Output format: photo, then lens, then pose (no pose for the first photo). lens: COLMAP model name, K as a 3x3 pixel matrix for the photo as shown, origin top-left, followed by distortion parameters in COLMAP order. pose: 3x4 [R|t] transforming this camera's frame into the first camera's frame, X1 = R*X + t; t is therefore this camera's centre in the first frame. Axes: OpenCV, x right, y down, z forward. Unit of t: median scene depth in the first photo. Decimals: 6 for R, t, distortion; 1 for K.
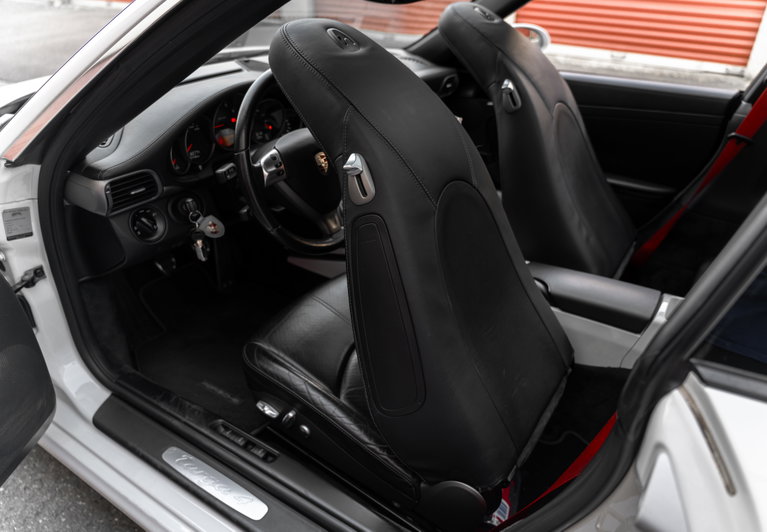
lens RADIAL K [[541.9, 0, 389.5], [0, 541.9, 268.3], [0, 0, 1]] dist [0.033894, -0.000242]
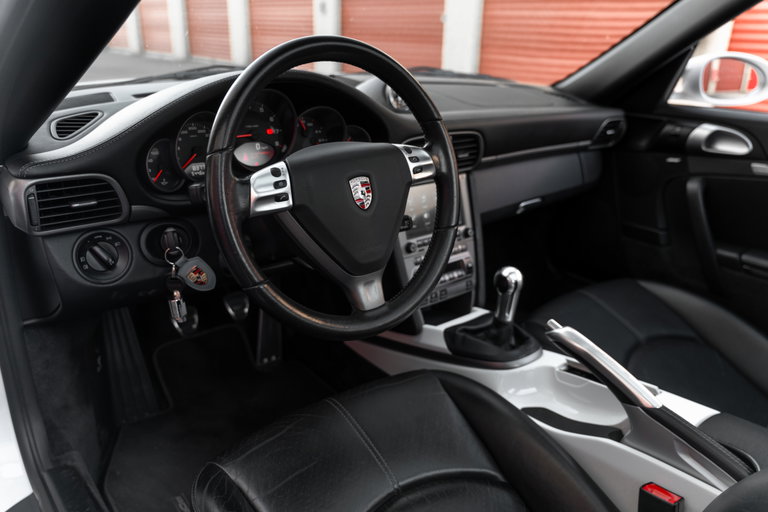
lens RADIAL K [[580.7, 0, 373.7], [0, 580.7, 257.9], [0, 0, 1]] dist [-0.013761, 0.014764]
pose [[0.951934, 0.122773, -0.280622, 0.079344], [-0.166576, 0.976336, -0.137915, -0.034621], [0.257049, 0.178031, 0.949858, 0.388484]]
